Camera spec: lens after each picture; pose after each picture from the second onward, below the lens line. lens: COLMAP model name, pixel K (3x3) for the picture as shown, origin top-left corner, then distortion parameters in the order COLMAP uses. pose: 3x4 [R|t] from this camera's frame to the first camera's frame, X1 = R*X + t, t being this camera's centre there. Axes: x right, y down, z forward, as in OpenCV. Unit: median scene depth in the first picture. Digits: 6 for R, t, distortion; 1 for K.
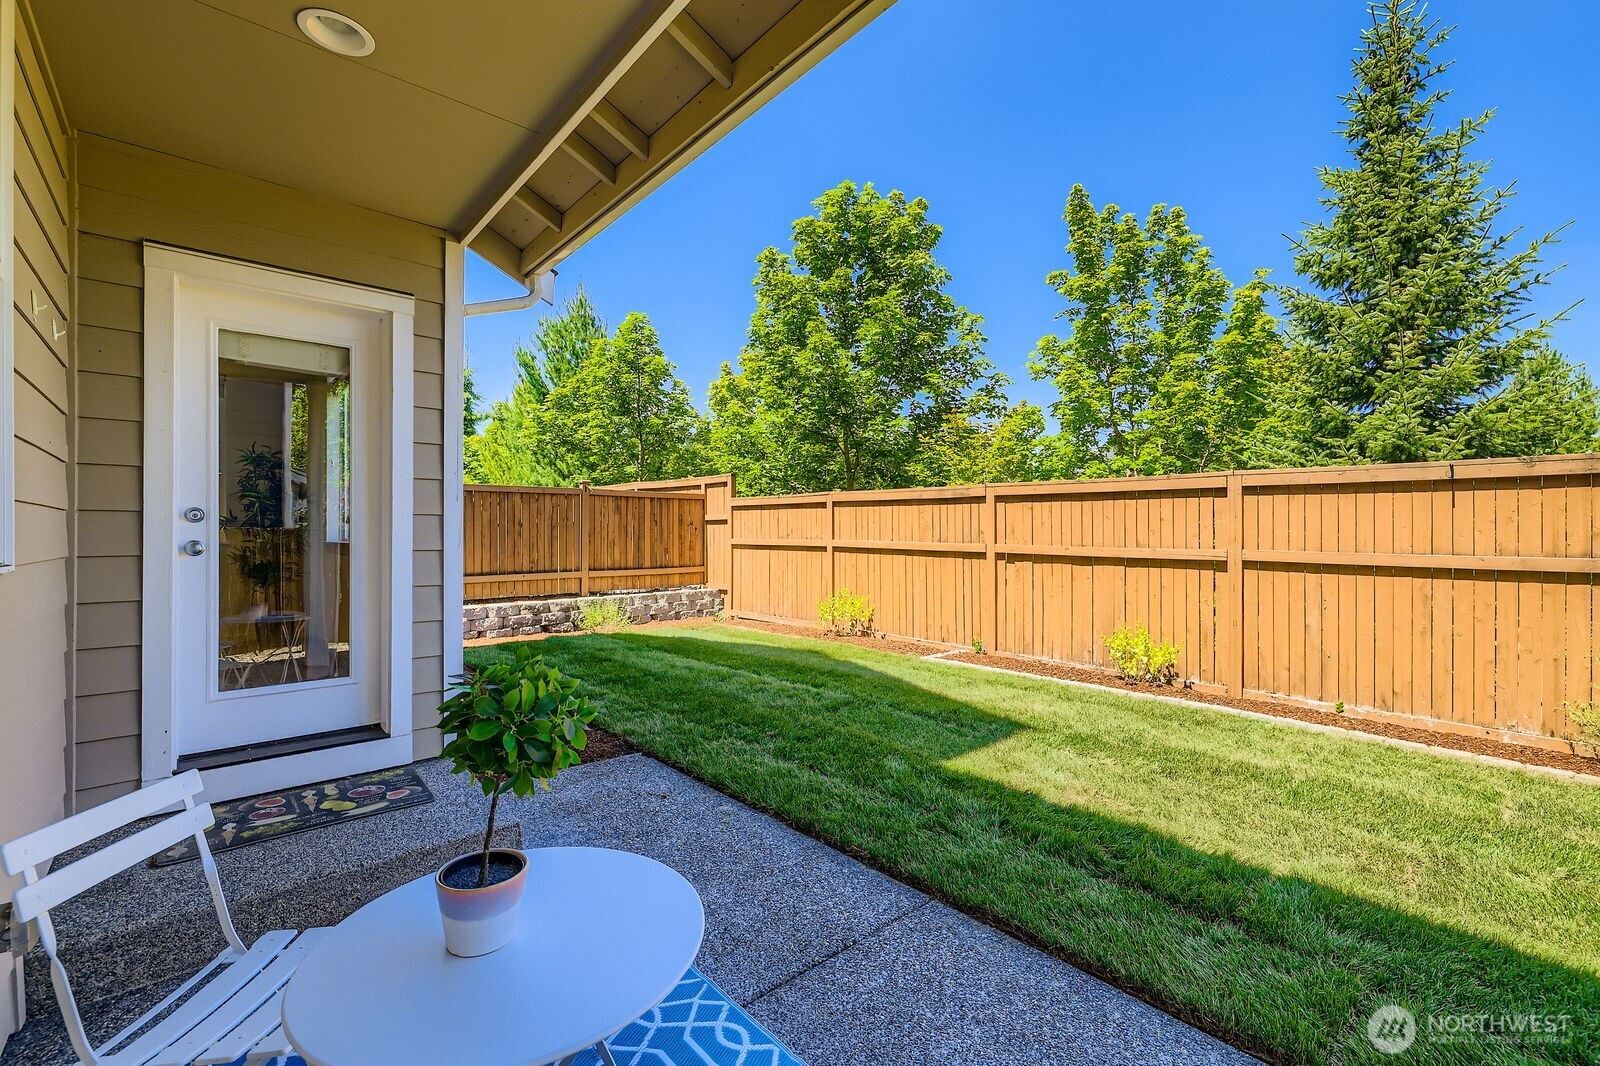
lens RADIAL K [[674.4, 0, 807.9], [0, 674.4, 536.9], [0, 0, 1]] dist [0.002396, 0.000257]
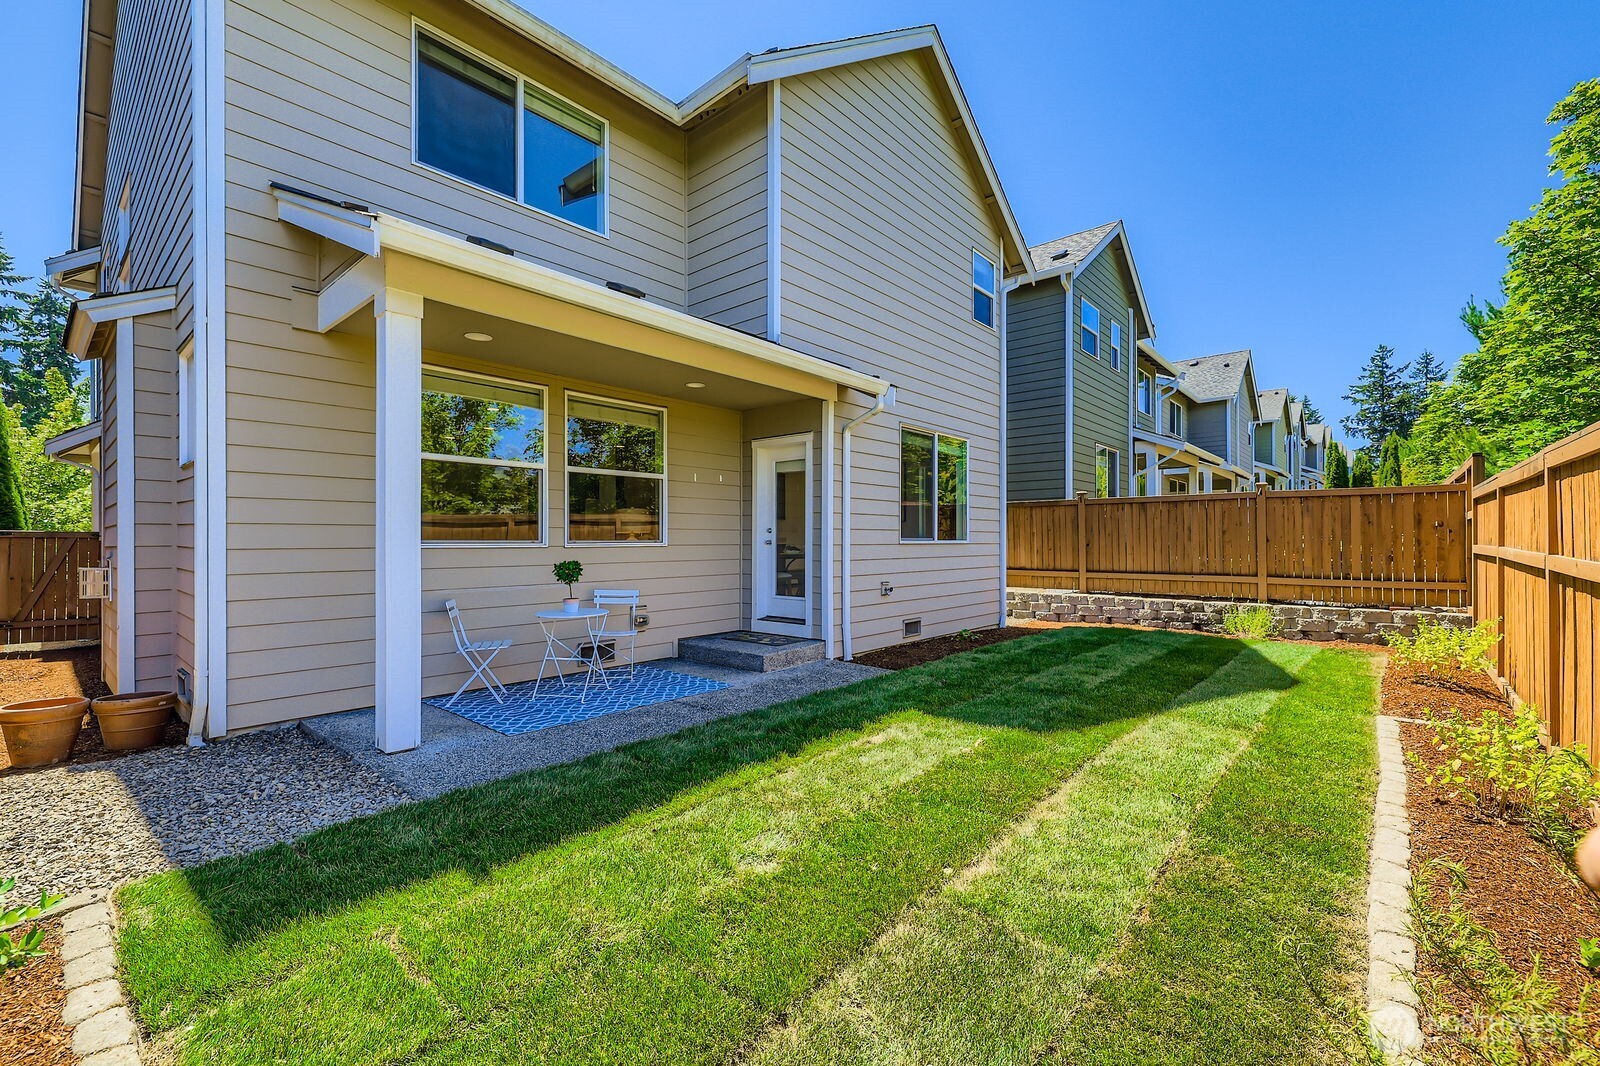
lens RADIAL K [[674.4, 0, 807.9], [0, 674.4, 536.9], [0, 0, 1]] dist [0.002396, 0.000257]
pose [[0.128058, -0.002900, -0.991762, 0.598372], [-0.005308, 0.999979, -0.003610, 0.001048], [0.991753, 0.005727, 0.128040, 0.256263]]
